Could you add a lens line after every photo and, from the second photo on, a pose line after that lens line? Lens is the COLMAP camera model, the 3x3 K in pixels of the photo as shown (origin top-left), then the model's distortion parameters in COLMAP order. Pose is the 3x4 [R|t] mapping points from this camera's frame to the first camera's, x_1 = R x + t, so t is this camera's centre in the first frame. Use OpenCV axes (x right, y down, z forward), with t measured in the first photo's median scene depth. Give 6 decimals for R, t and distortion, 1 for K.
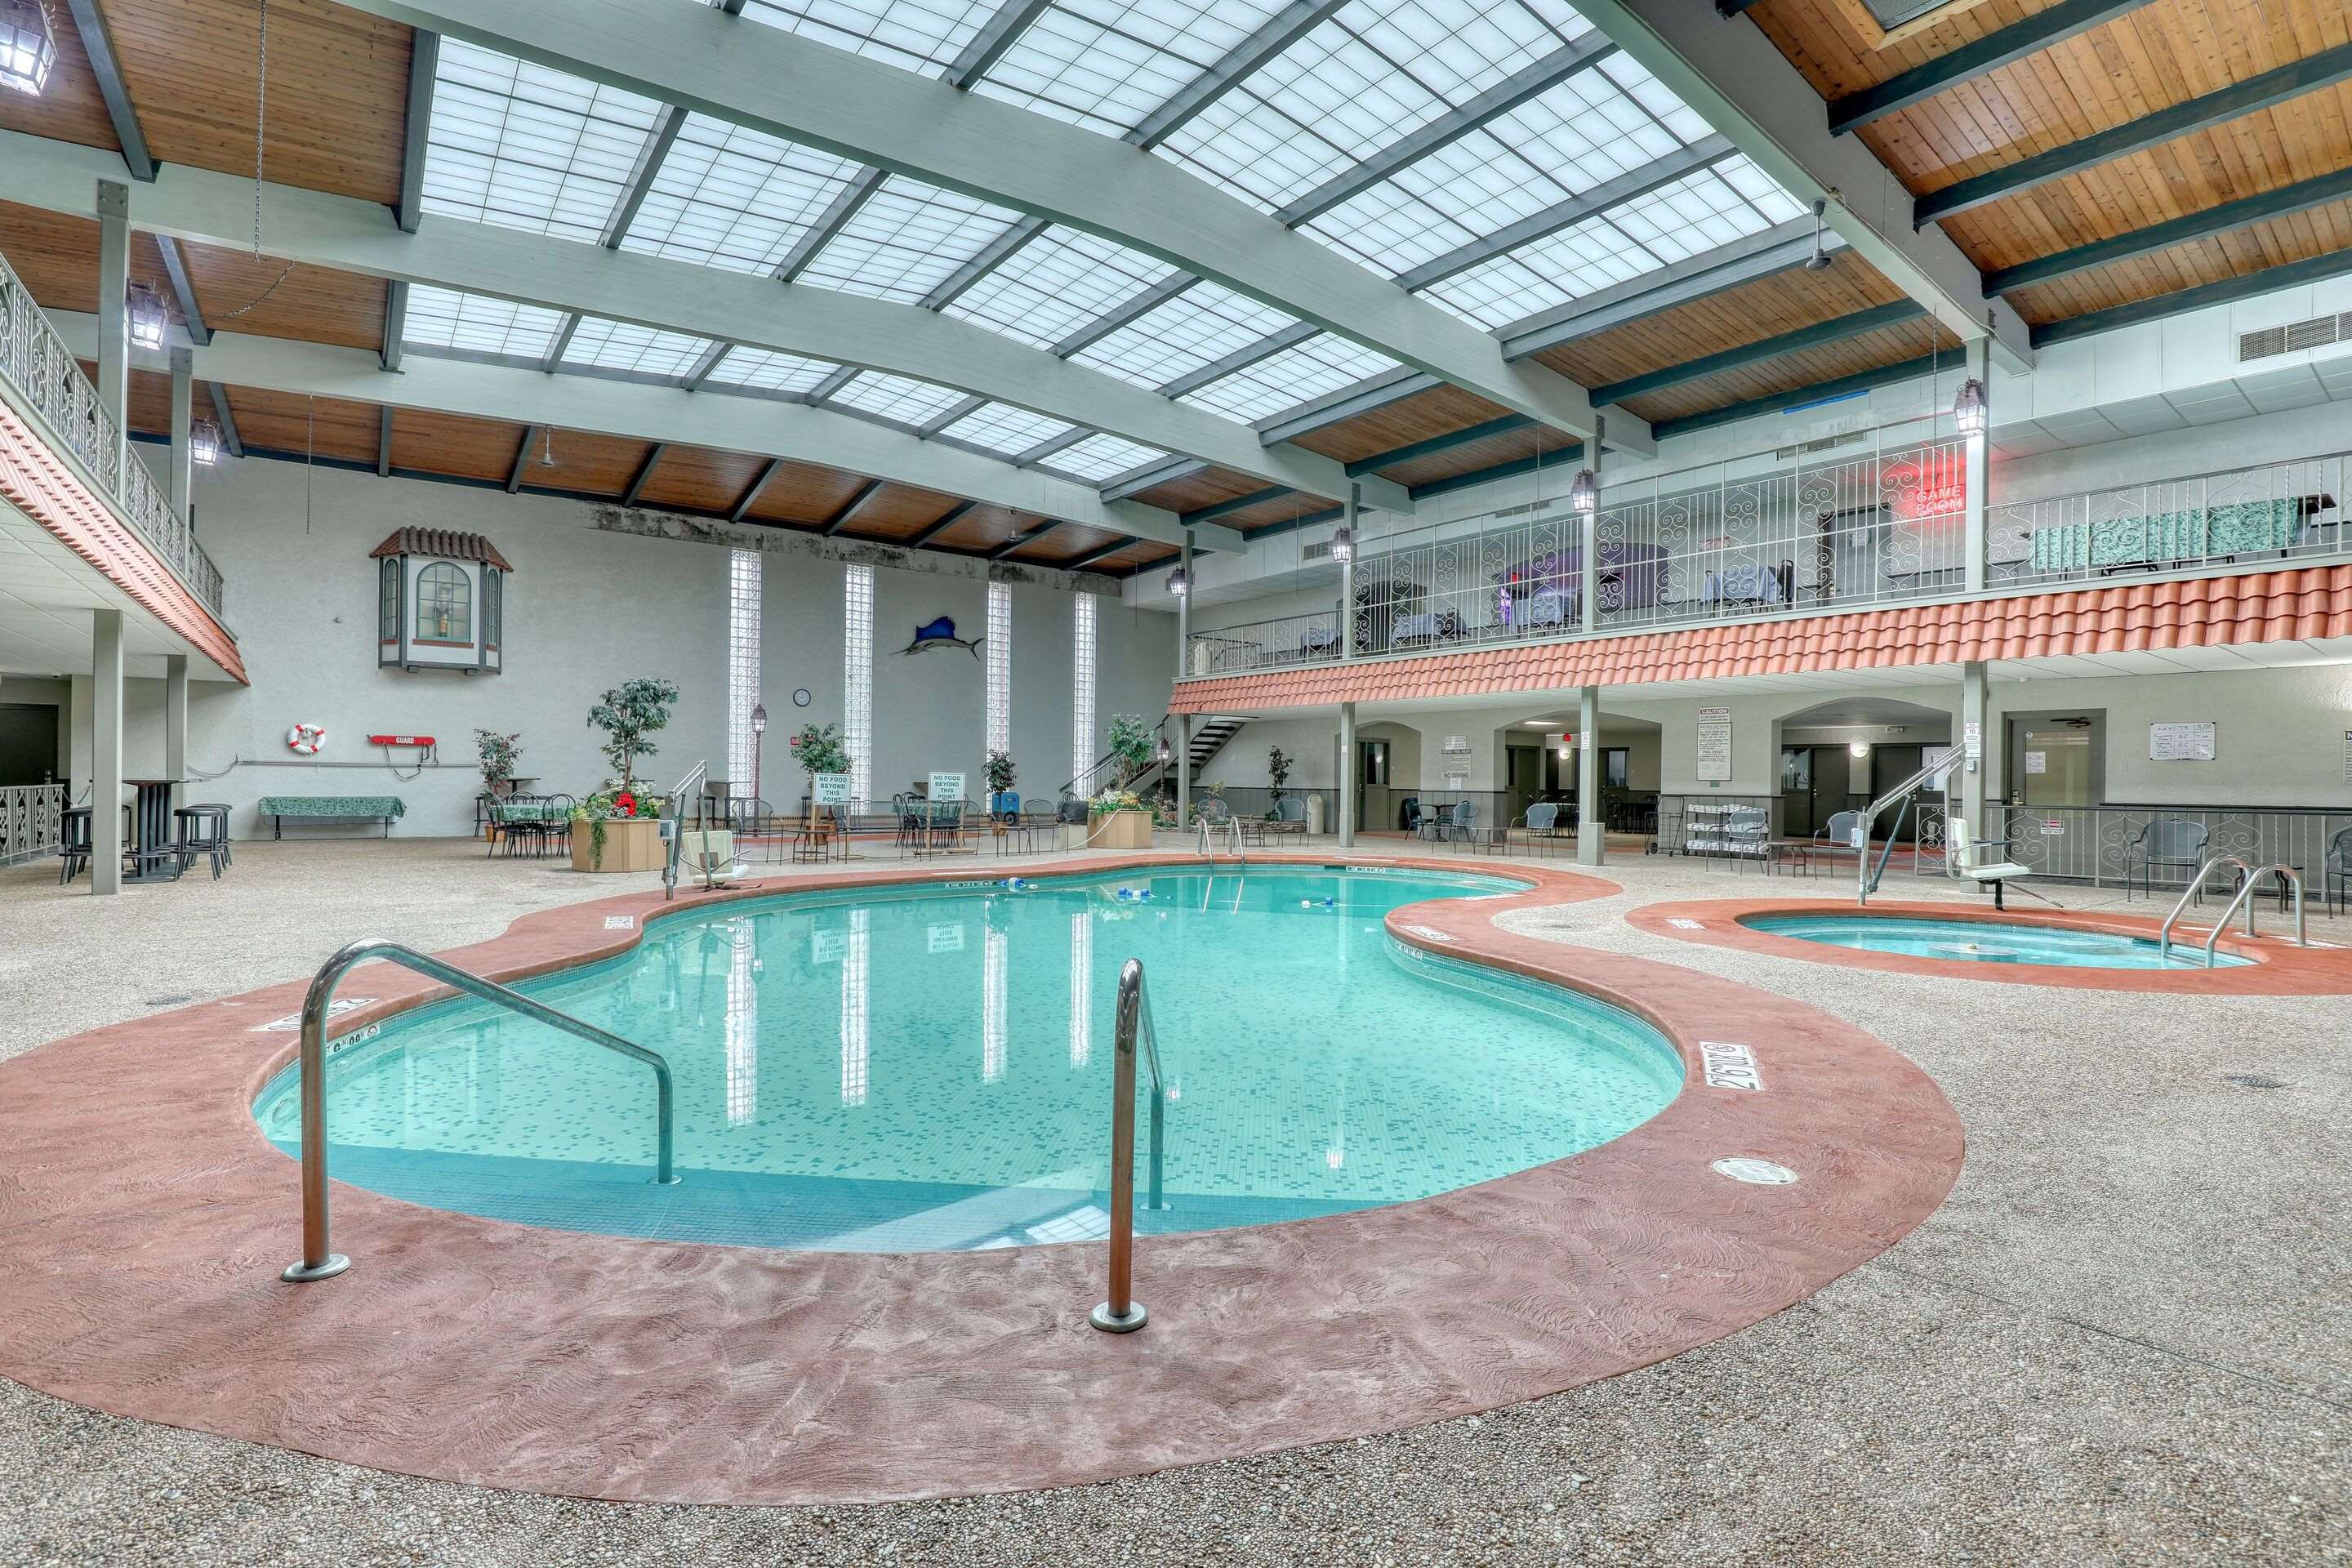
lens RADIAL K [[1066.4, 0, 1234.4], [0, 1066.4, 785.1], [0, 0, 1]] dist [-0.030788, 0.000083]
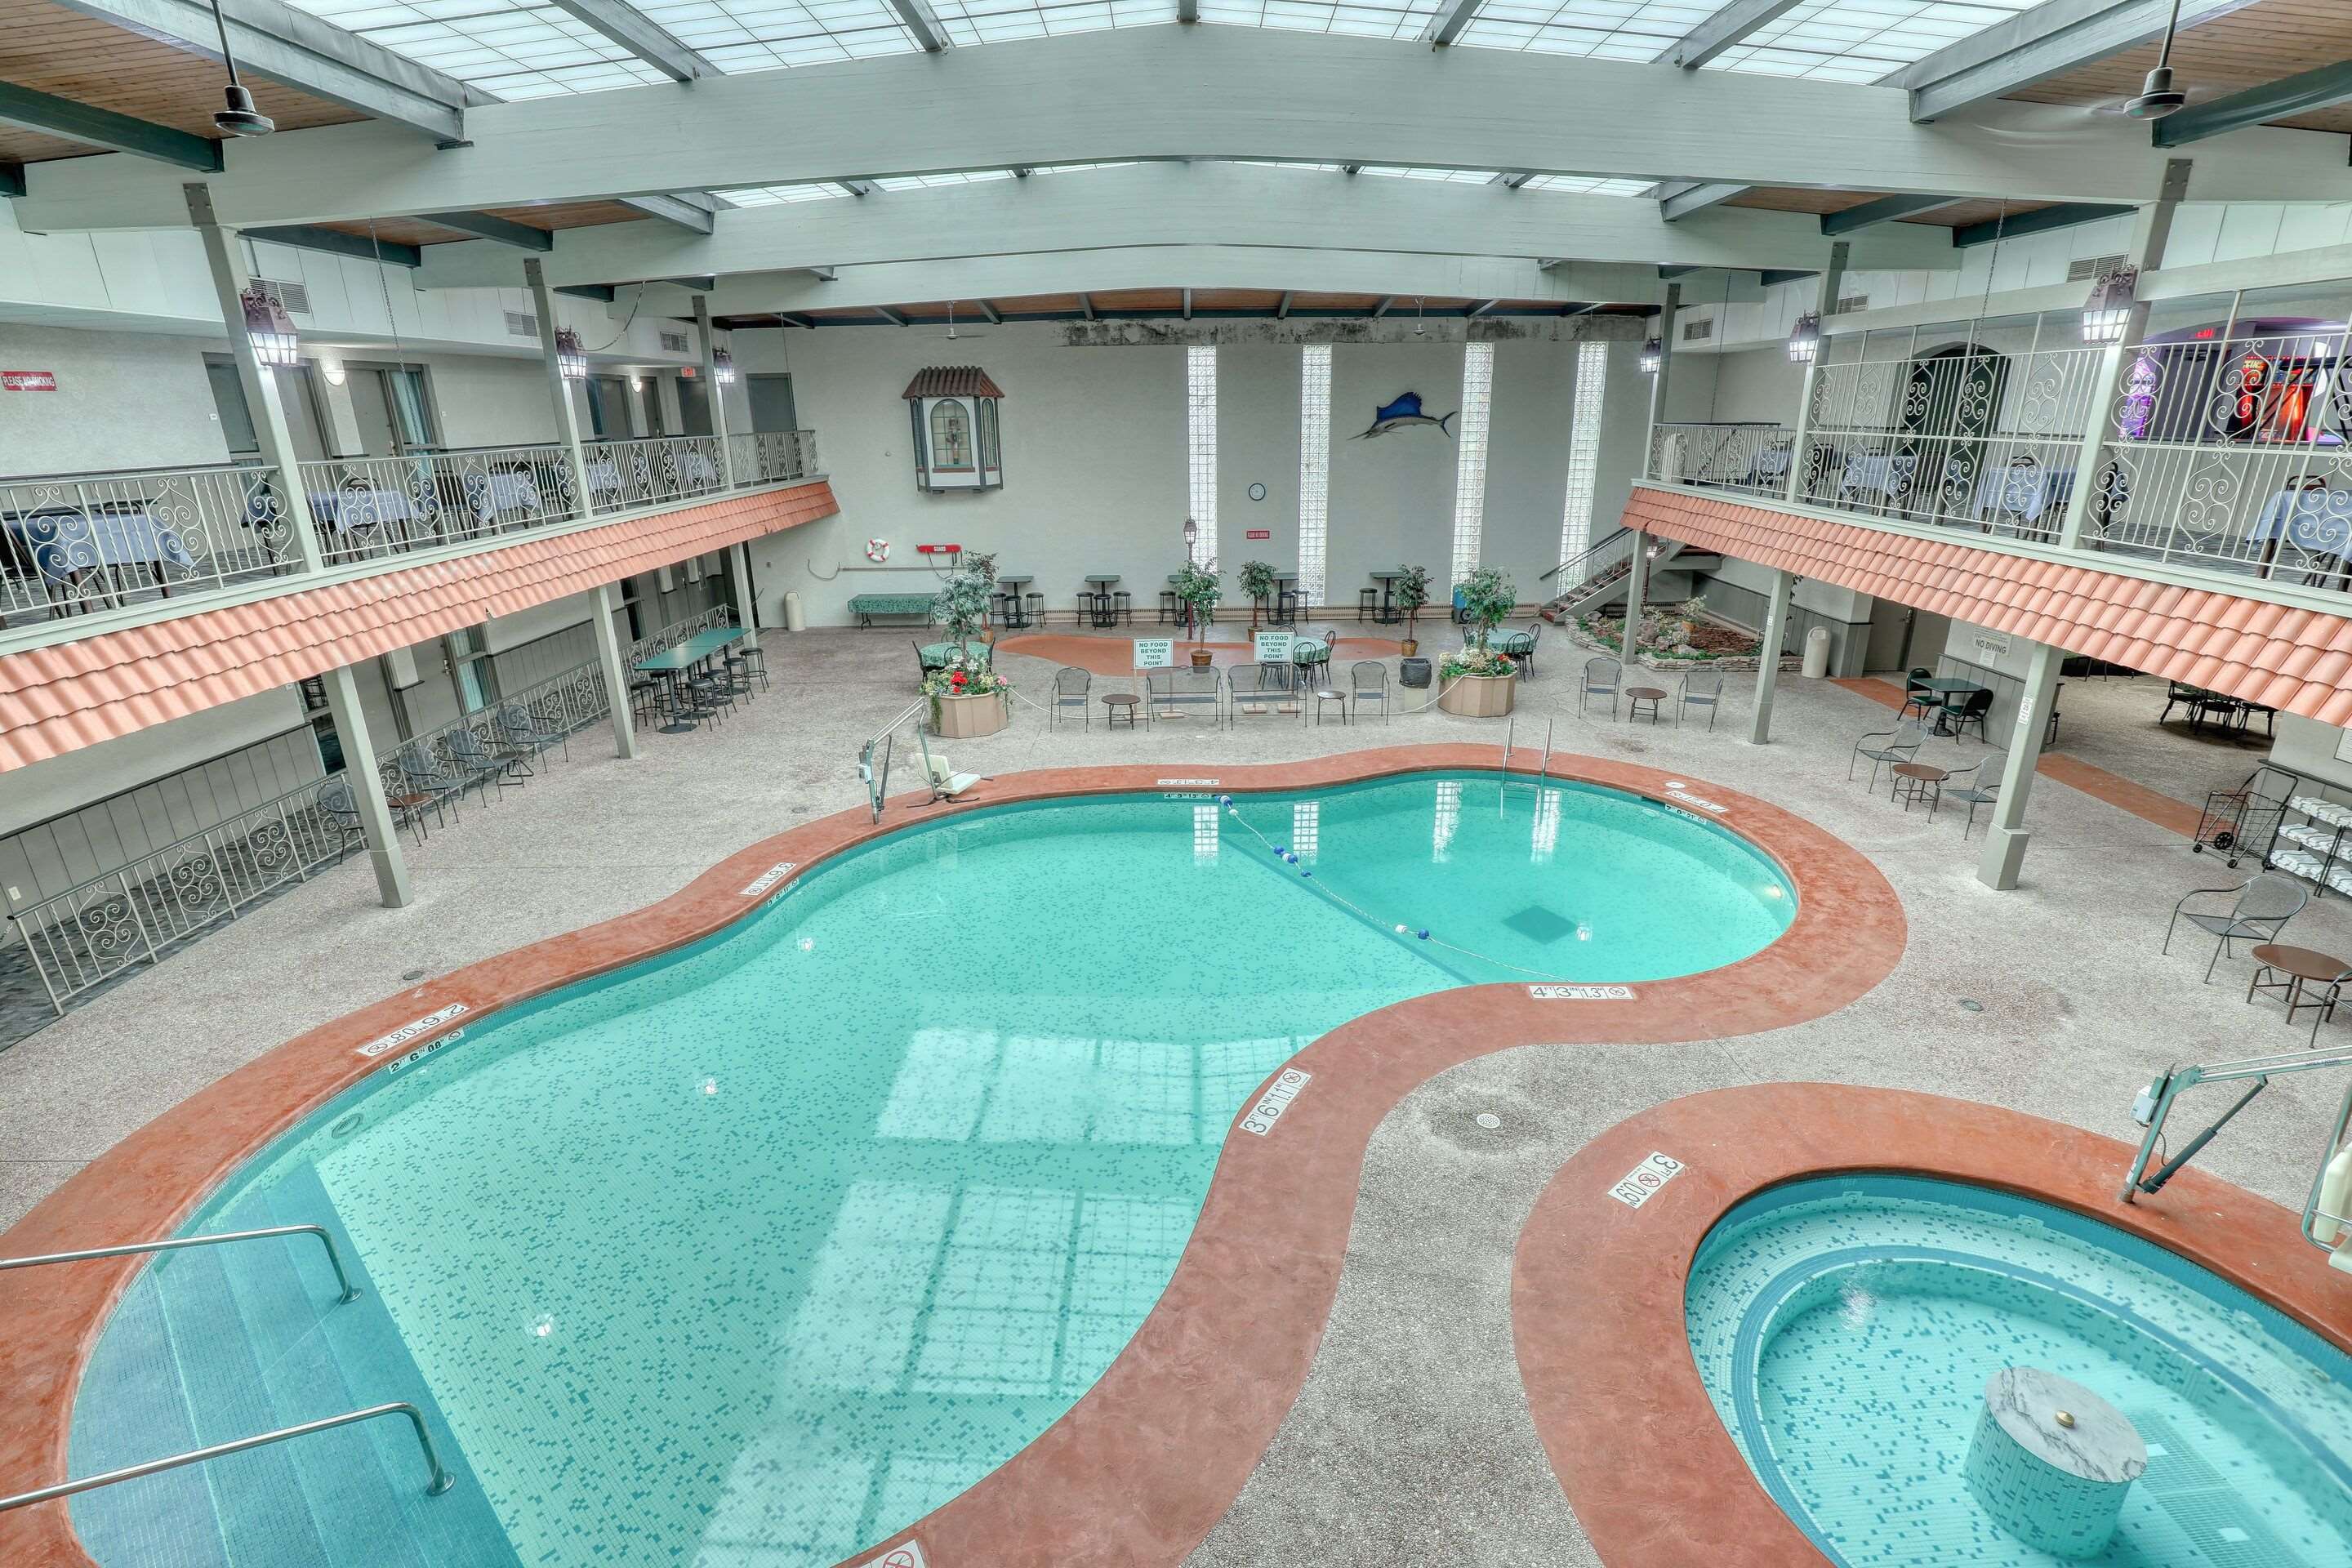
lens RADIAL K [[1083.1, 0, 1235.3], [0, 1083.1, 781.9], [0, 0, 1]] dist [-0.029098, 0.000278]
pose [[0.793323, 0.191465, -0.577910, 0.257535], [0.002767, 0.948115, 0.317916, -0.164815], [0.608795, -0.253809, 0.751631, 0.146429]]
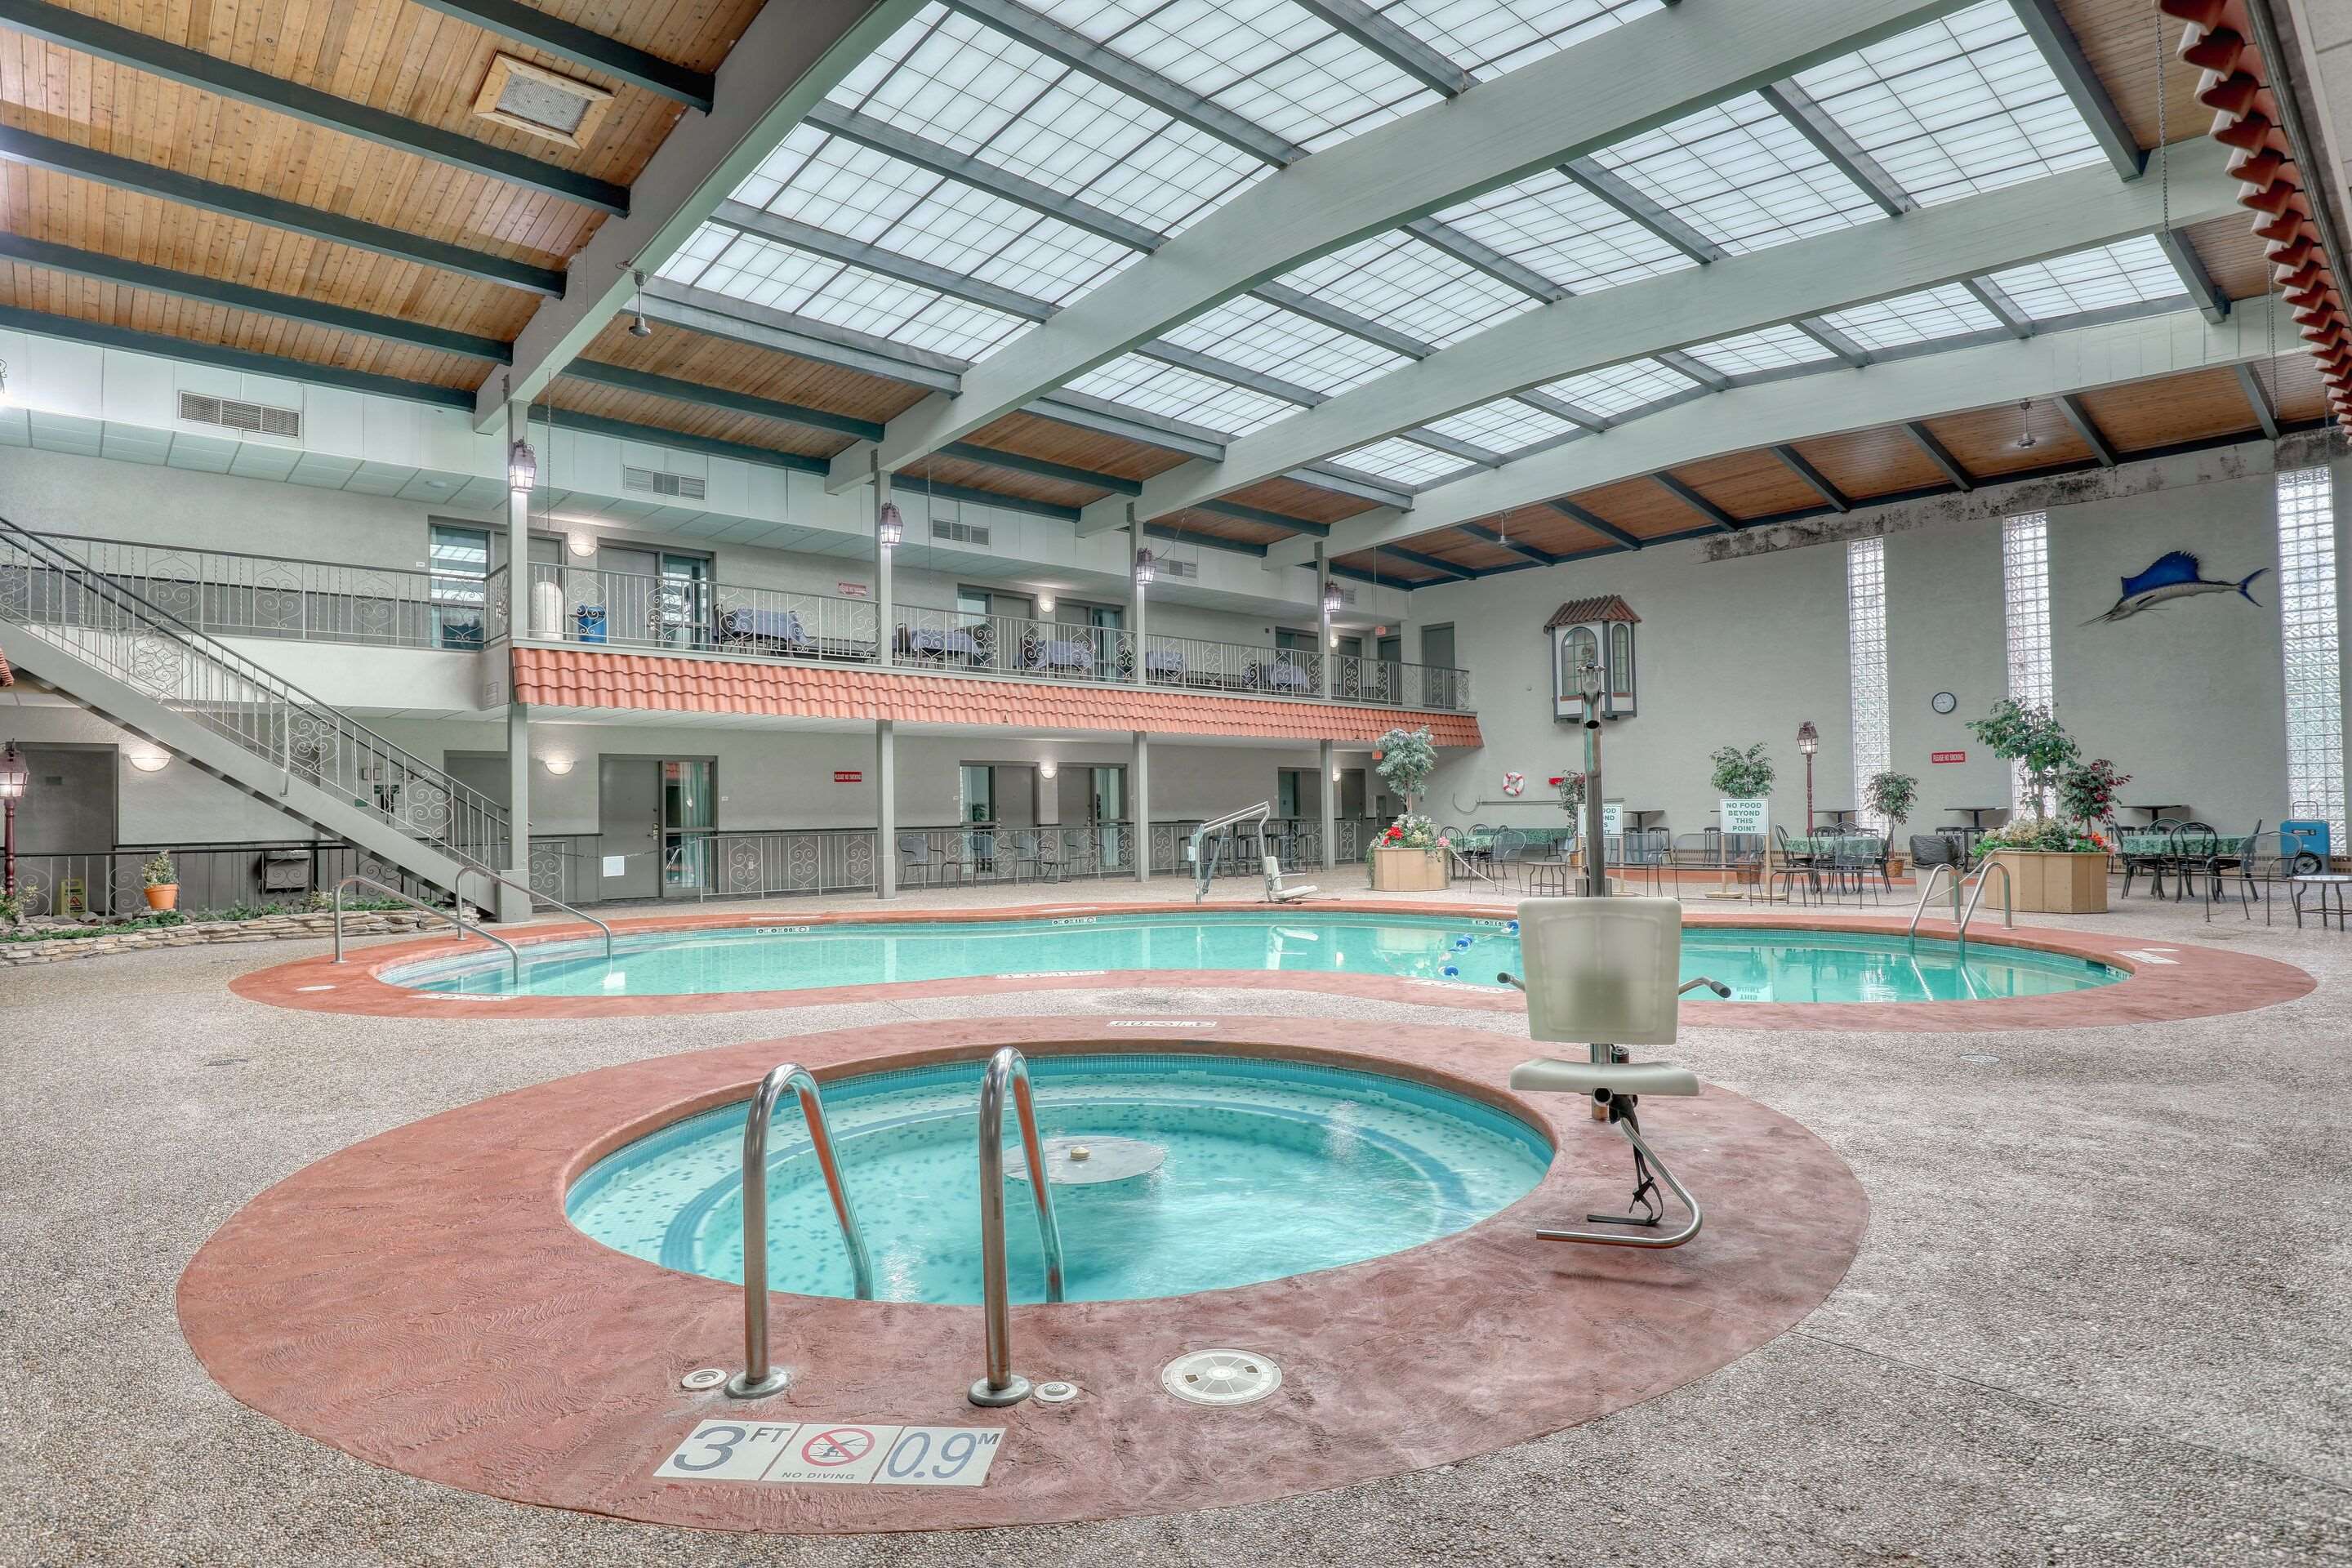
lens RADIAL K [[1303.3, 0, 1248.8], [0, 1303.3, 781.8], [0, 0, 1]] dist [-0.001597, 0.001108]
pose [[0.085989, -0.036489, -0.995628, 0.569175], [0.008229, 0.999321, -0.035913, 0.007254], [0.996262, -0.005105, 0.086231, 0.443140]]
